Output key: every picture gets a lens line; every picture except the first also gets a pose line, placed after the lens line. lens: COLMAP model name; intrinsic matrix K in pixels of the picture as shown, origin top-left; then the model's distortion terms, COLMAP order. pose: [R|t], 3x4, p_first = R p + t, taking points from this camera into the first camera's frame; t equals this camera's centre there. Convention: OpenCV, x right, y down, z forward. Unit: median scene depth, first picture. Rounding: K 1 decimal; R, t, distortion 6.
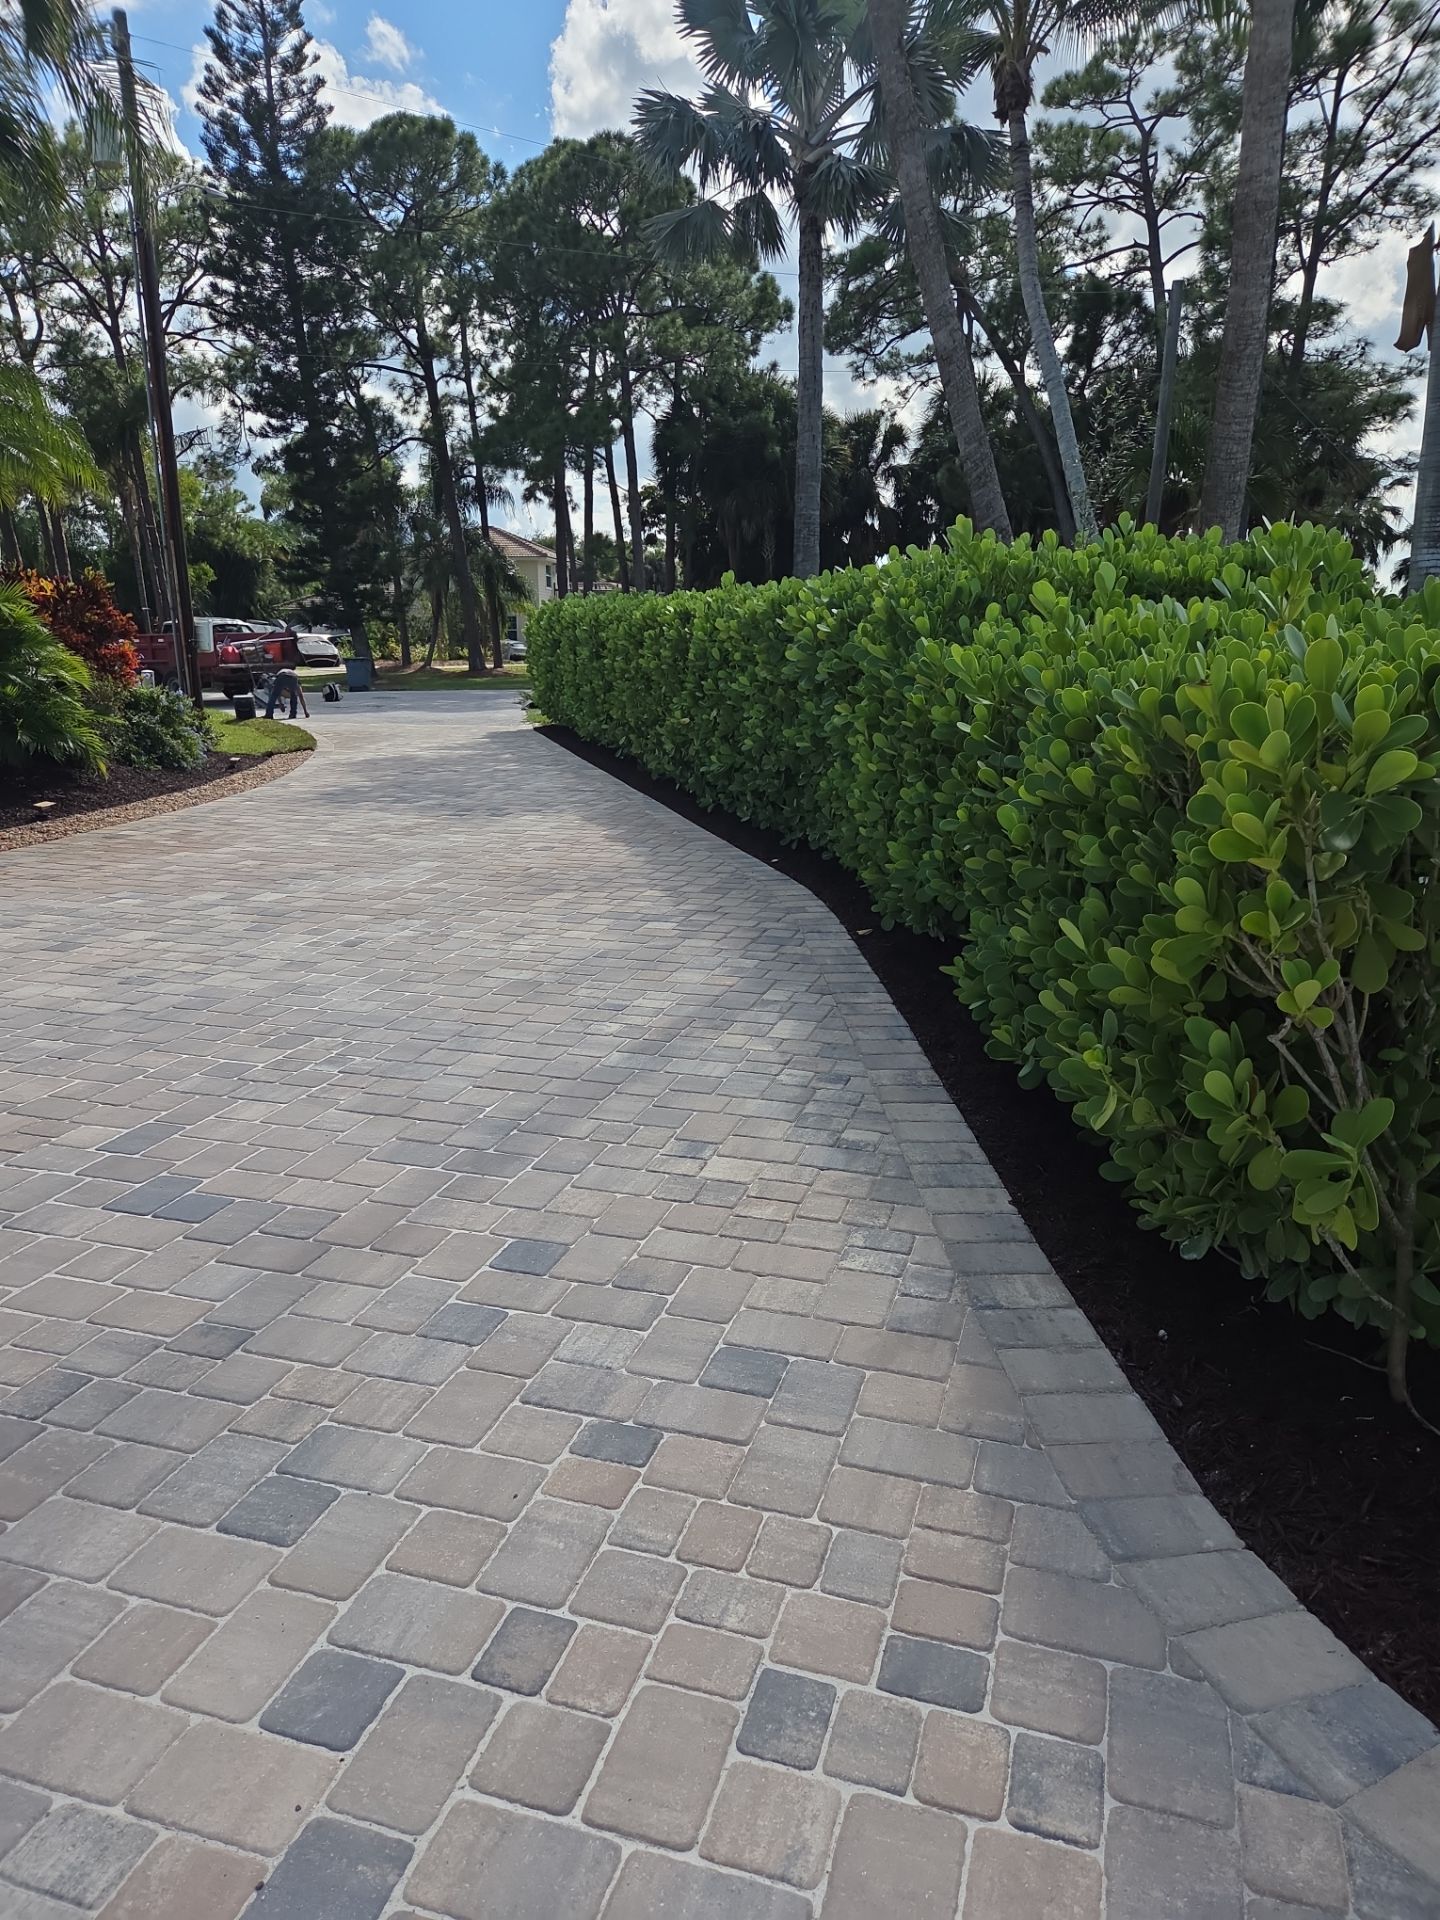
lens RADIAL K [[1319.5, 0, 713.6], [0, 1319.5, 957.9], [0, 0, 1]] dist [0.028225, -0.003149]
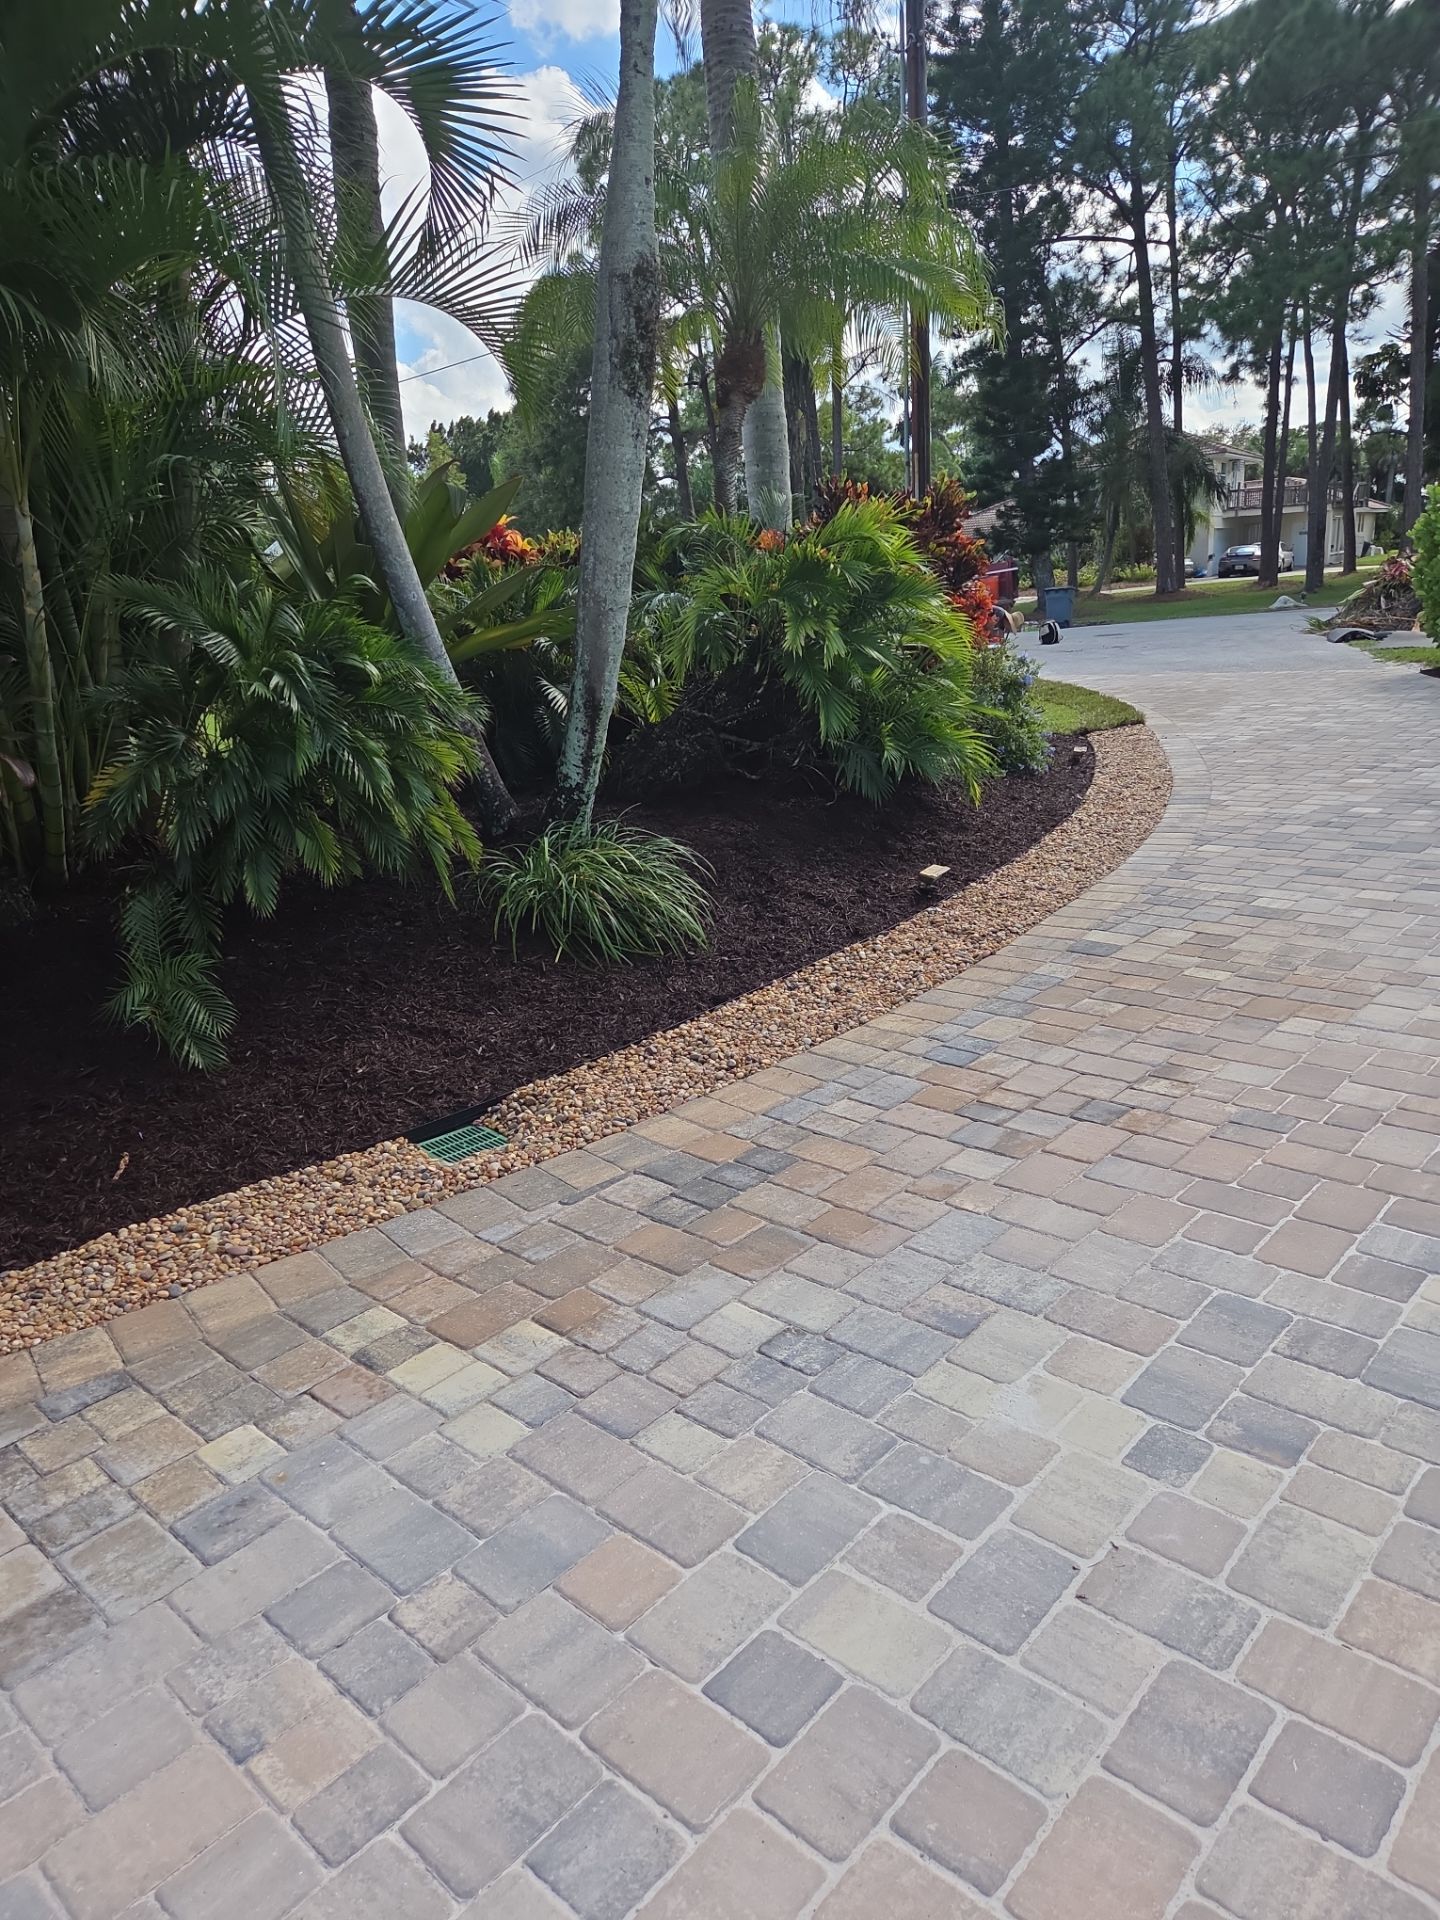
lens RADIAL K [[1282.8, 0, 671.8], [0, 1282.8, 1015.9], [0, 0, 1]] dist [0.001759, -0.007595]
pose [[0.894897, 0.078099, -0.439386, -0.073860], [-0.033744, 0.993591, 0.107878, -0.023039], [0.444995, -0.081713, 0.891797, 0.090477]]
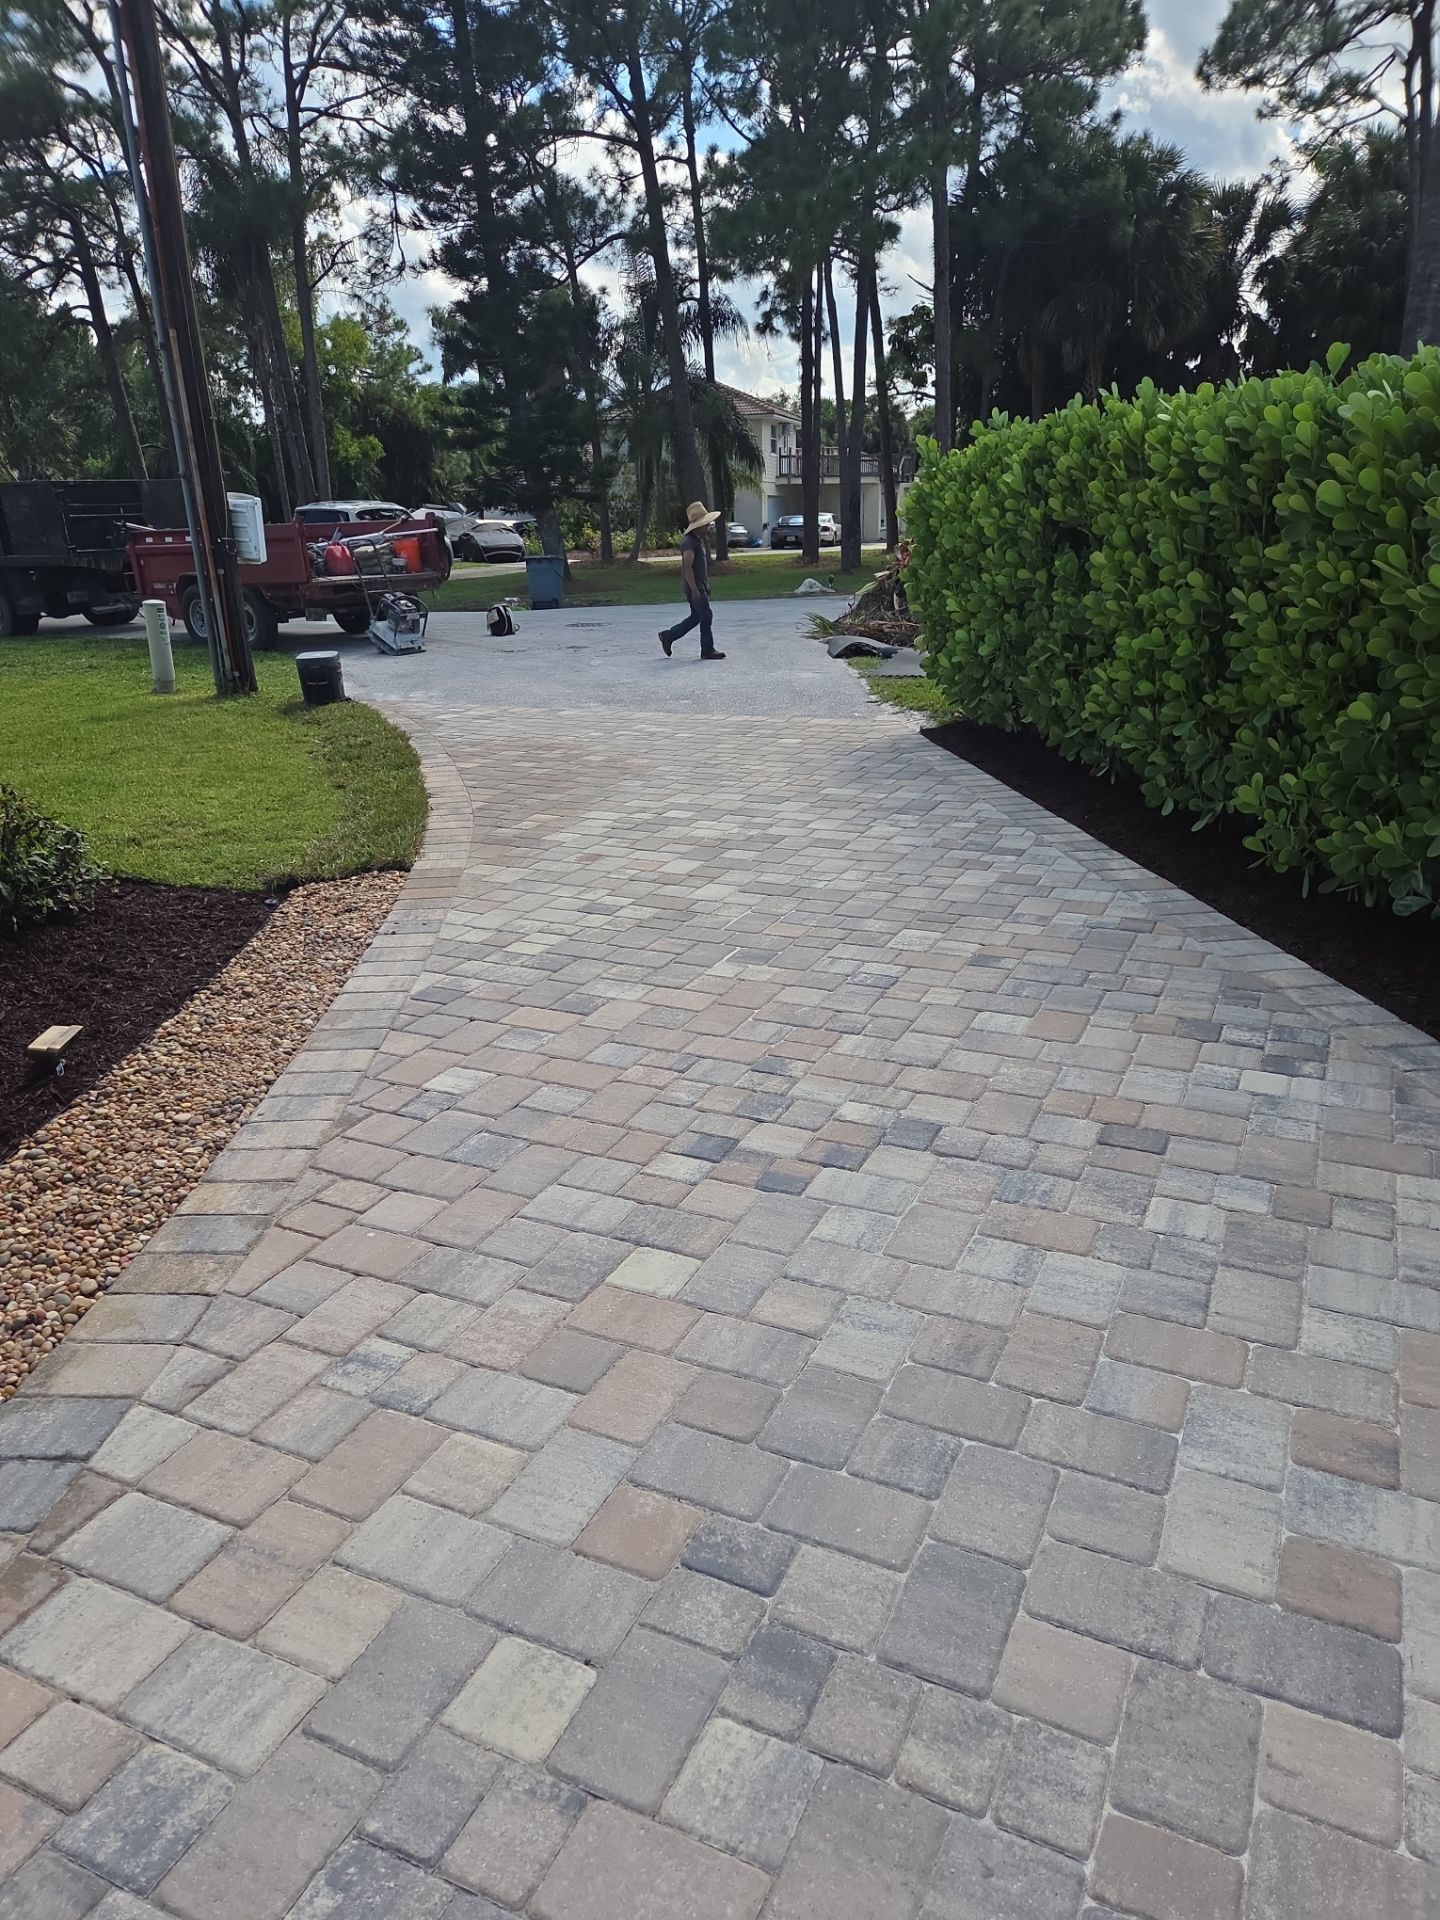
lens RADIAL K [[1304.3, 0, 697.1], [0, 1304.3, 994.7], [0, 0, 1]] dist [0.025478, -0.026420]
pose [[0.988652, 0.032182, -0.146739, -0.059711], [-0.015373, 0.993330, 0.114278, -0.056266], [0.149438, -0.110725, 0.982552, 0.228193]]
